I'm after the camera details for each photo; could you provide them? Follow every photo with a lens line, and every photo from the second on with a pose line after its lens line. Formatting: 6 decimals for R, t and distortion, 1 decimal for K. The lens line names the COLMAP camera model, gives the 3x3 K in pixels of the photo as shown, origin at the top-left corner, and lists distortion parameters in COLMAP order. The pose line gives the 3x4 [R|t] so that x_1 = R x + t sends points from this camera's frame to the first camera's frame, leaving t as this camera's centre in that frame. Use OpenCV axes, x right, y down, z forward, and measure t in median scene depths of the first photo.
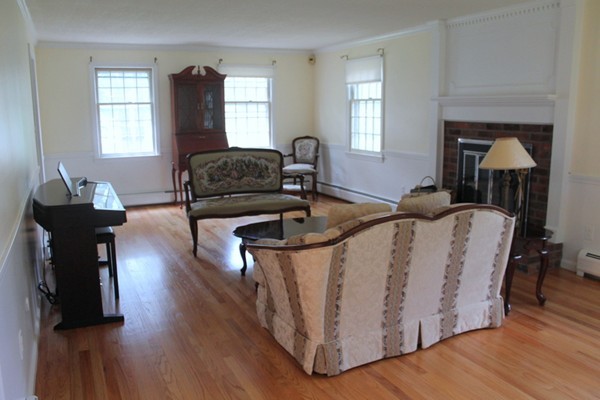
lens RADIAL K [[518.4, 0, 300.3], [0, 518.4, 201.3], [0, 0, 1]] dist [-0.095597, 0.014011]
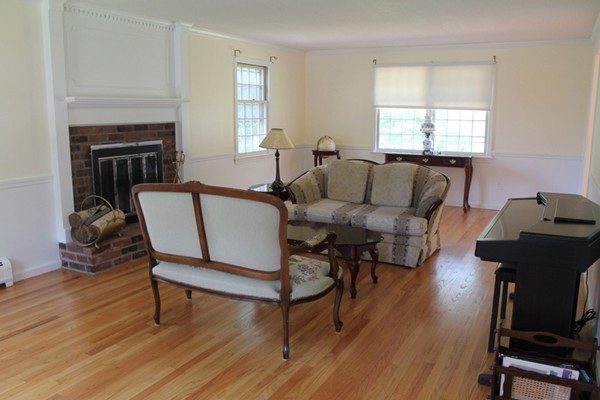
lens RADIAL K [[518.4, 0, 301.0], [0, 518.4, 198.0], [0, 0, 1]] dist [-0.095597, 0.014011]
pose [[-0.608278, -0.127777, 0.783372, -0.613740], [0.140945, 0.953883, 0.265032, -0.224795], [-0.781110, 0.271626, -0.562216, 1.280883]]
